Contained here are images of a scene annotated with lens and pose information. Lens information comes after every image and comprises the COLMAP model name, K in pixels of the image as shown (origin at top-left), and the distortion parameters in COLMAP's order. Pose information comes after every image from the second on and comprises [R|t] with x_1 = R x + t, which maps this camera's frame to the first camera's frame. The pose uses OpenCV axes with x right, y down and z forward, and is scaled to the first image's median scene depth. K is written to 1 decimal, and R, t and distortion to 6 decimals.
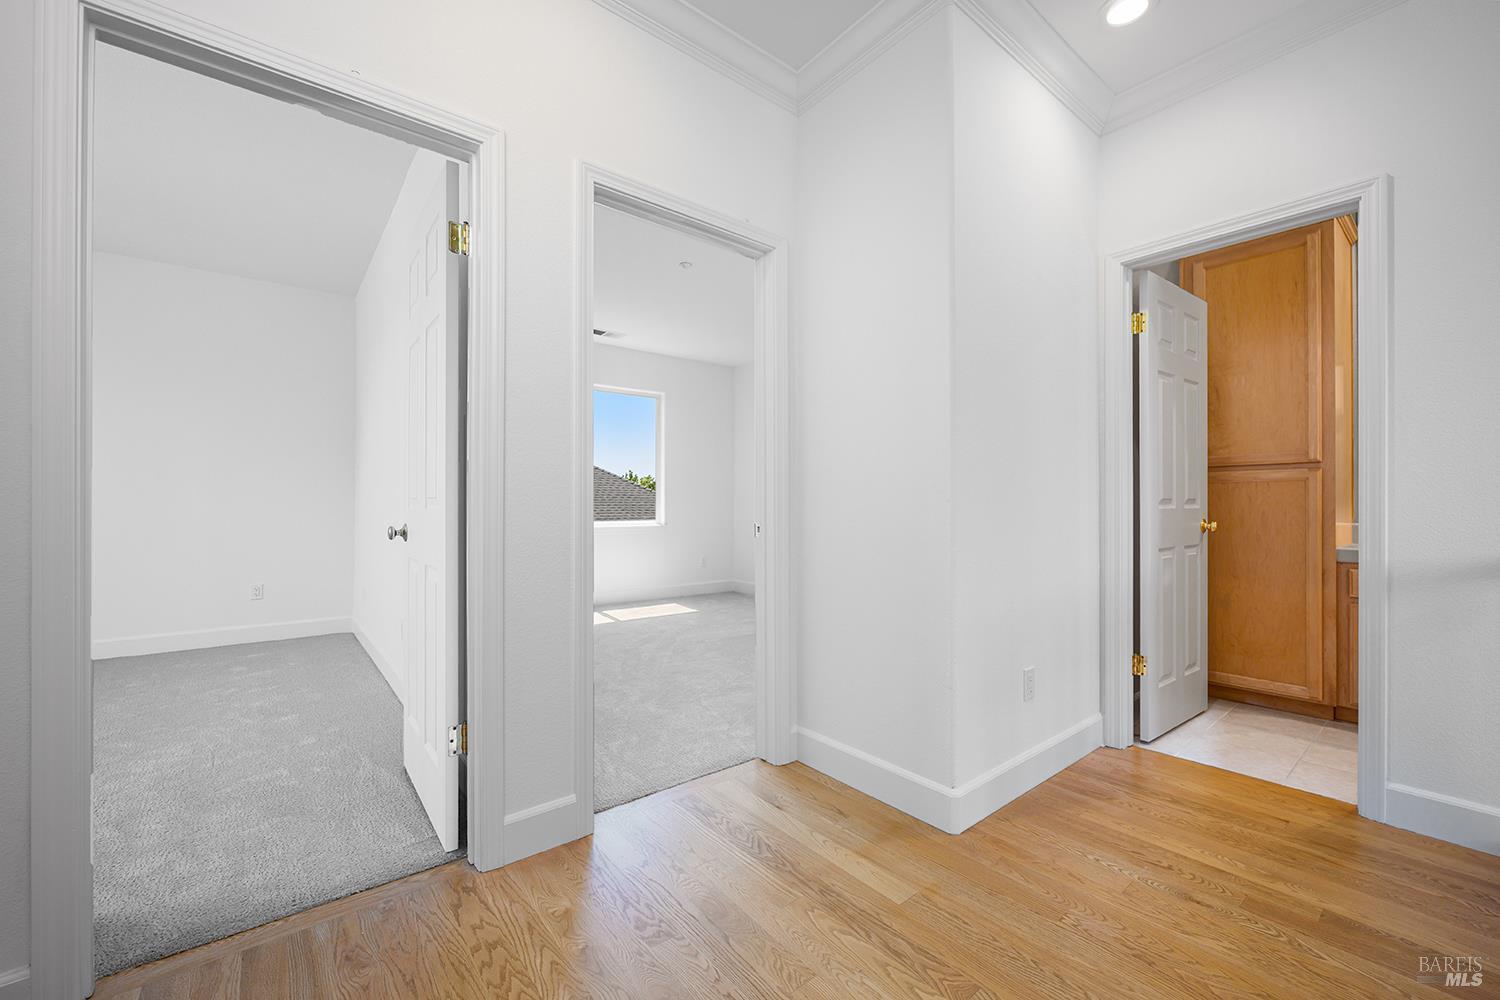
lens RADIAL K [[609.0, 0, 752.8], [0, 609.0, 509.1], [0, 0, 1]] dist [0.000443, -0.000059]
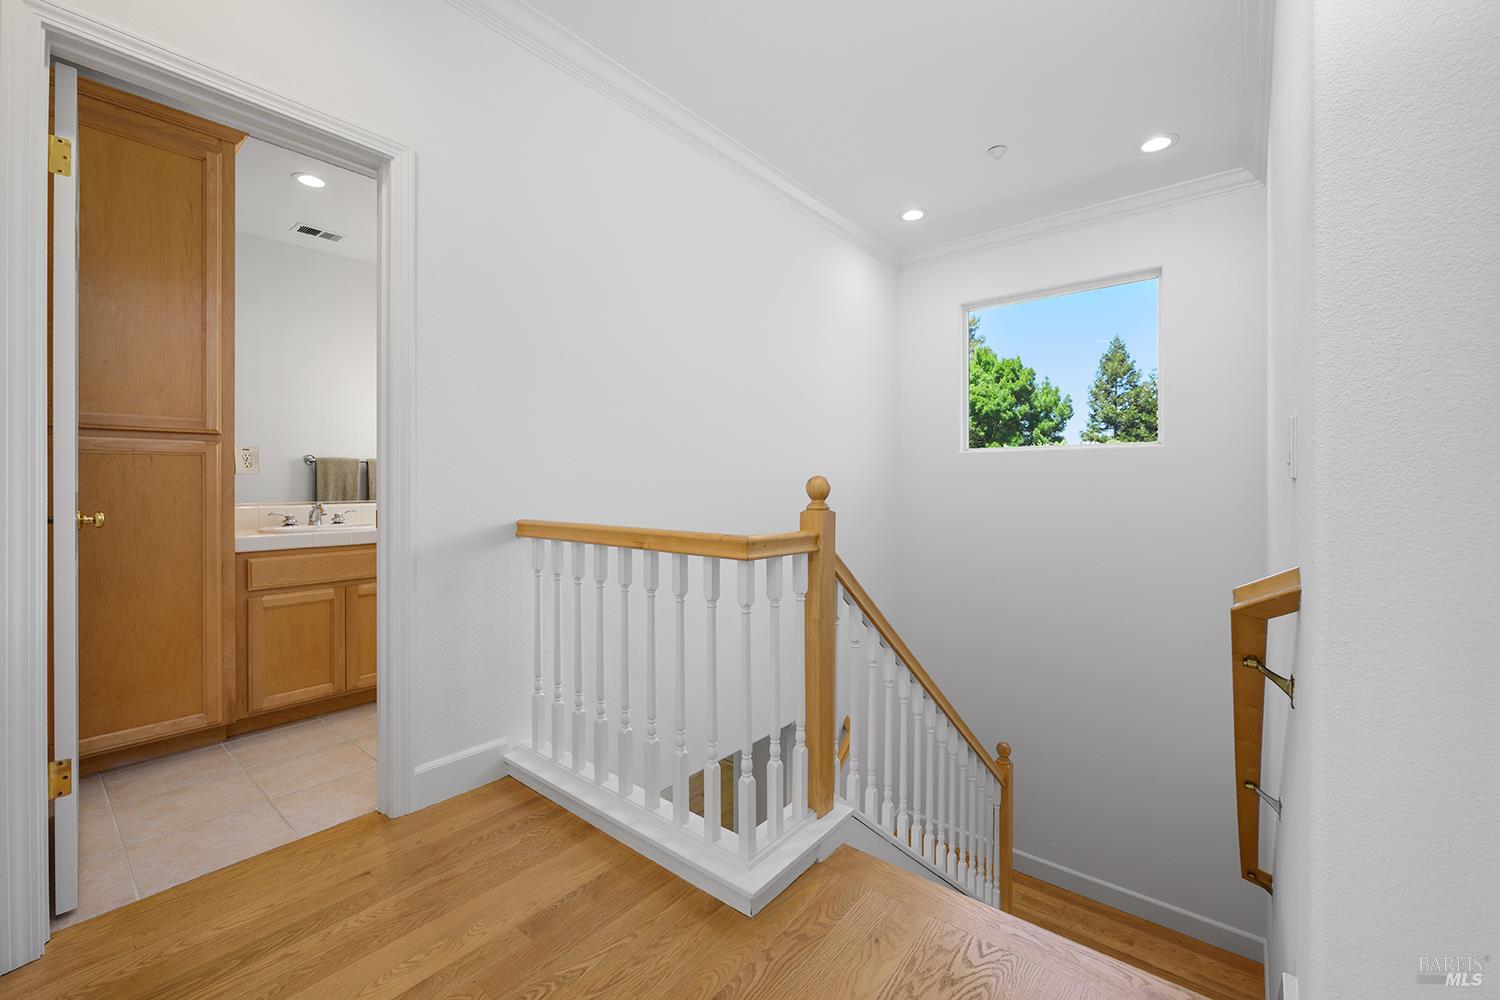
lens RADIAL K [[612.9, 0, 742.1], [0, 612.9, 484.3], [0, 0, 1]] dist [-0.000662, -0.000201]
pose [[-0.194197, -0.001016, 0.980962, -0.022744], [0.003400, 0.999993, 0.001708, -0.008253], [-0.980957, 0.003667, -0.194193, 0.466895]]
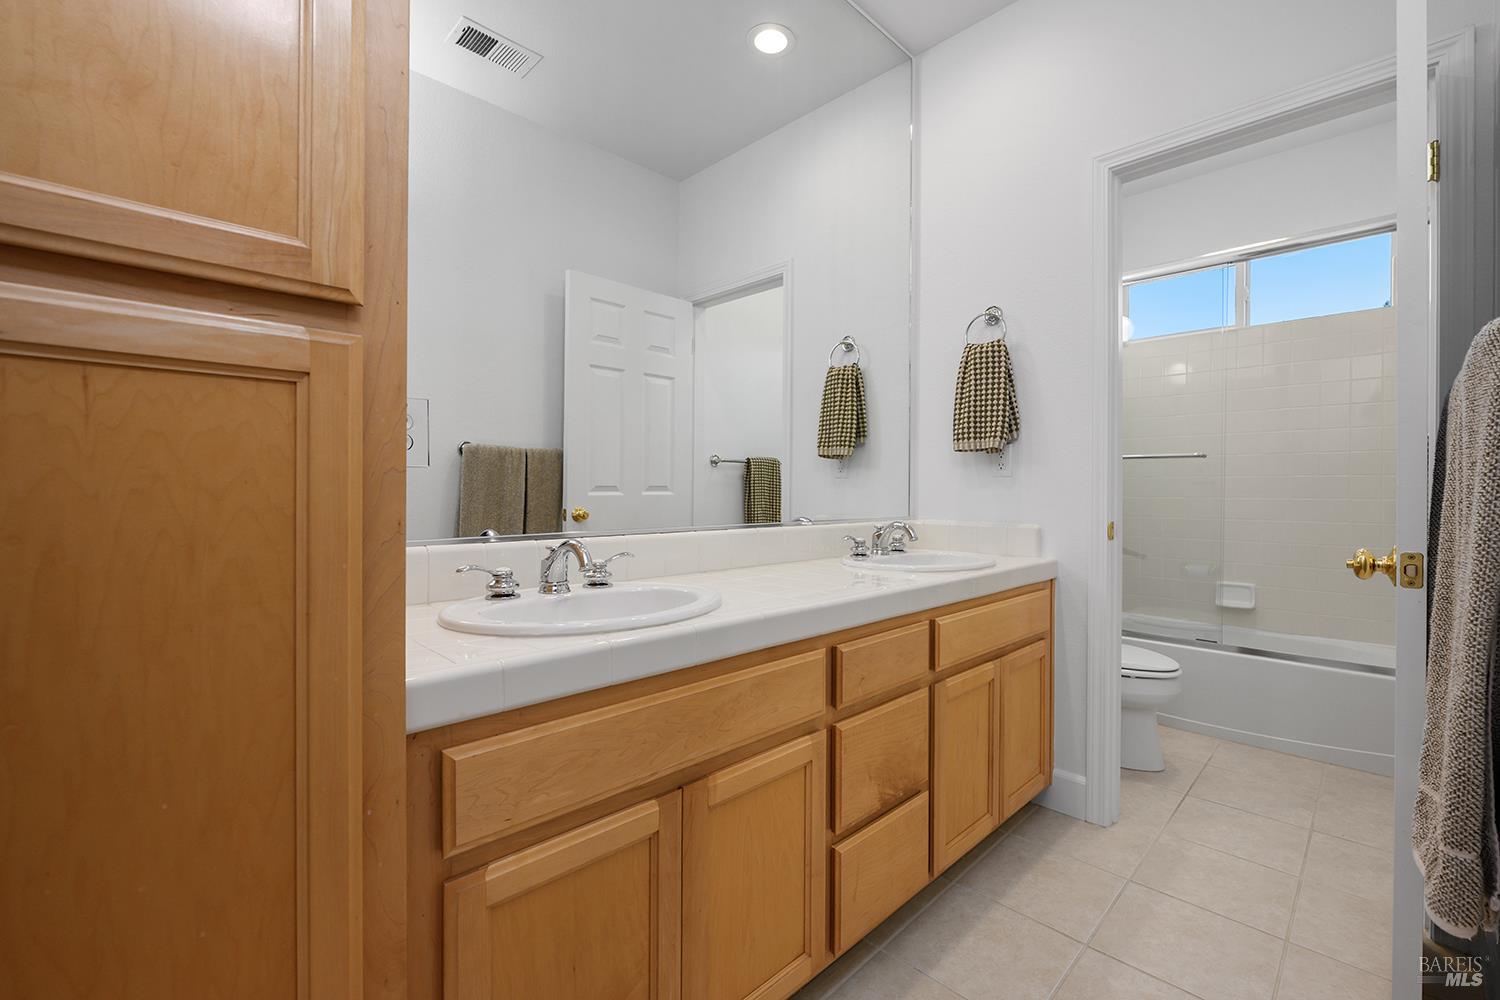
lens RADIAL K [[626.3, 0, 754.6], [0, 626.3, 492.8], [0, 0, 1]] dist [0.000500, 0.000051]
pose [[-0.089901, -0.002400, 0.995948, 0.697652], [0.003635, 0.999990, 0.002738, -0.010497], [-0.995944, 0.003867, -0.089891, 0.881878]]
